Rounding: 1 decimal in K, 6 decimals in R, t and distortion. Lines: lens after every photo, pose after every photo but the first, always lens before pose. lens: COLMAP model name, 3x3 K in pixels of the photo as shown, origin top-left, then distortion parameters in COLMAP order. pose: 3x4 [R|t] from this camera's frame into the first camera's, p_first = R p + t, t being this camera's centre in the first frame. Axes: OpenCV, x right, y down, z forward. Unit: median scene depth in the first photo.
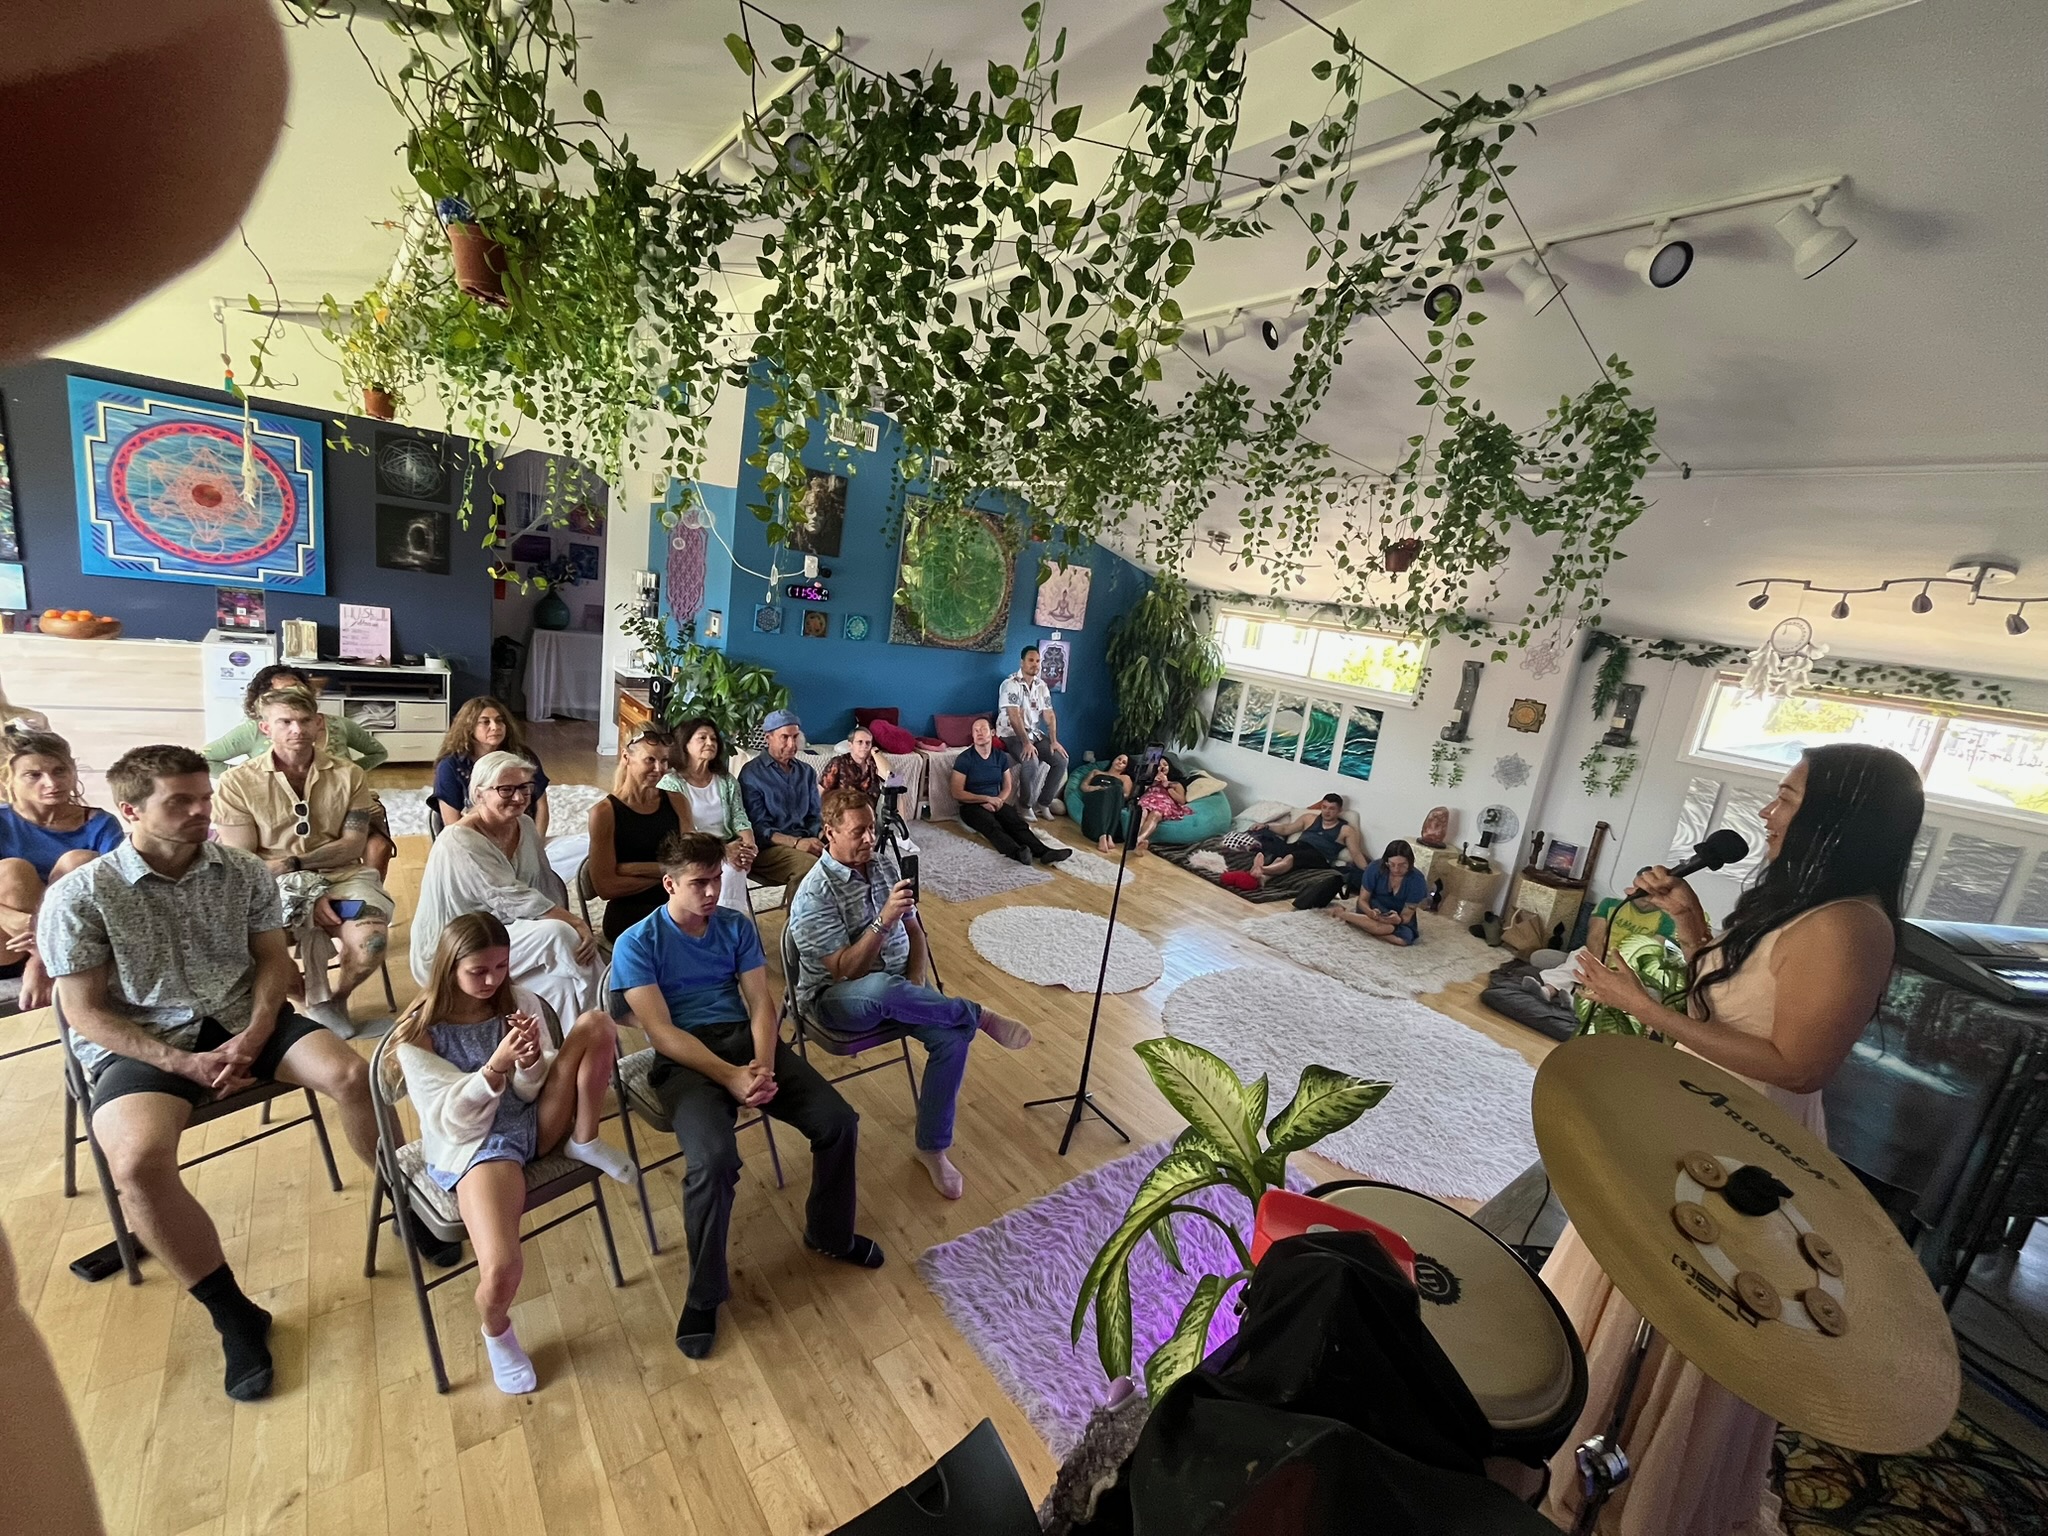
lens RADIAL K [[834.6, 0, 1006.0], [0, 834.6, 774.4], [0, 0, 1]] dist [-0.001015, -0.000239]
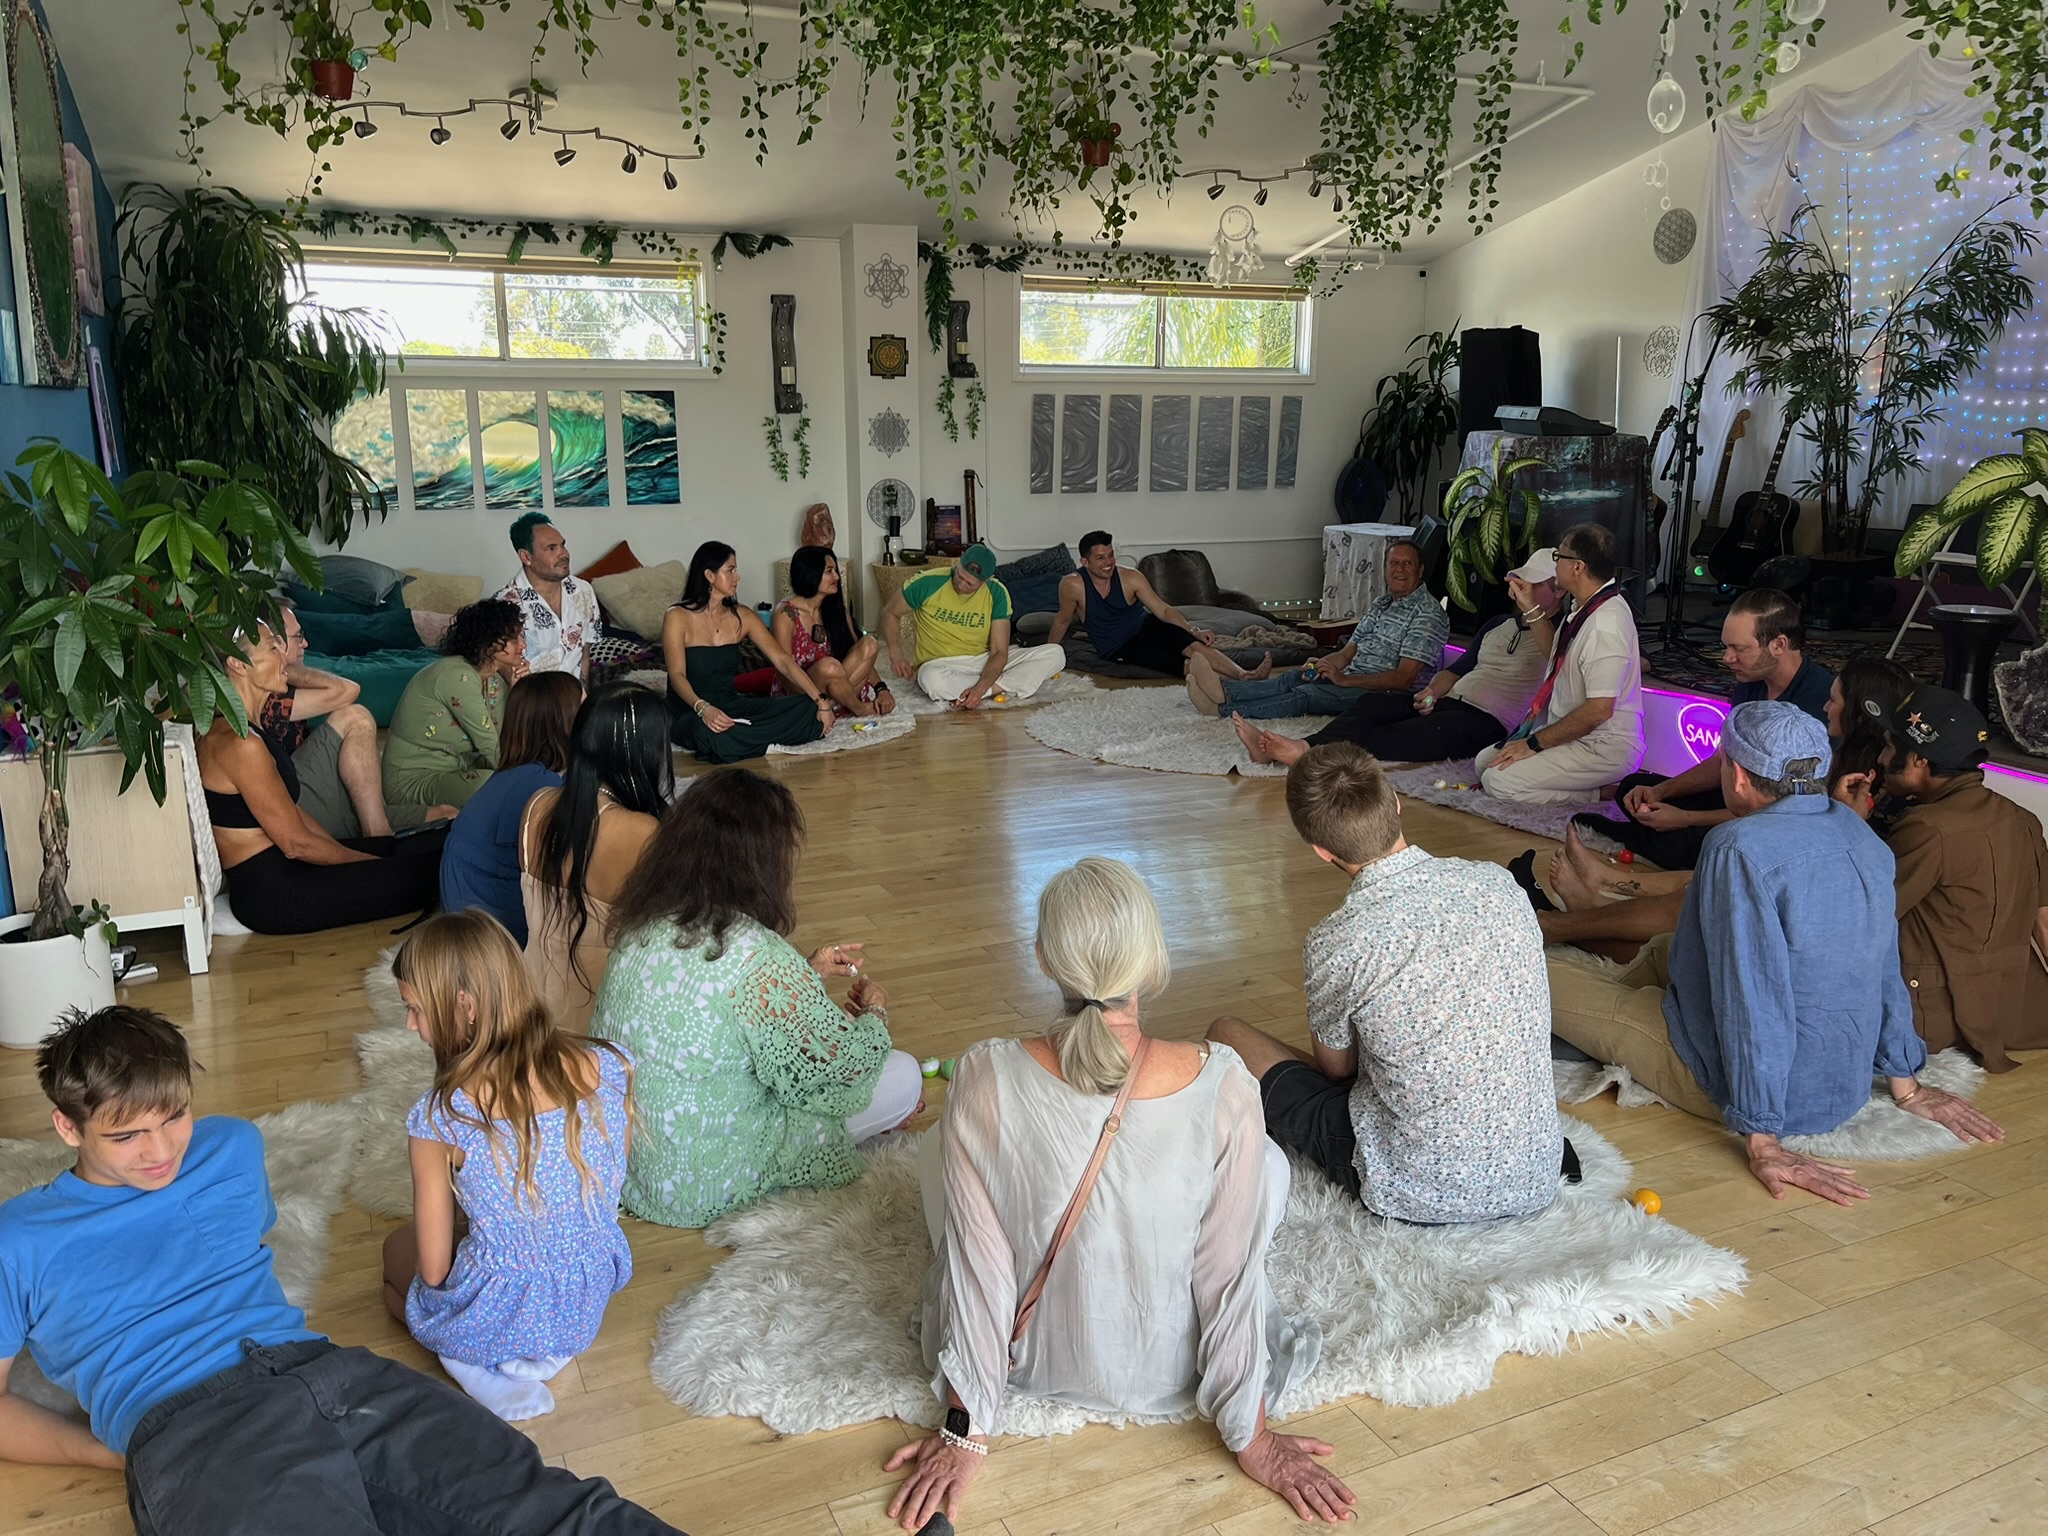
lens RADIAL K [[1561.7, 0, 1036.5], [0, 1561.7, 759.6], [0, 0, 1]] dist [0.042582, -0.034968]
pose [[0.229092, -0.349648, 0.908440, -0.844631], [0.237145, 0.925189, 0.296291, -0.128484], [-0.944076, 0.147554, 0.294871, 0.516078]]
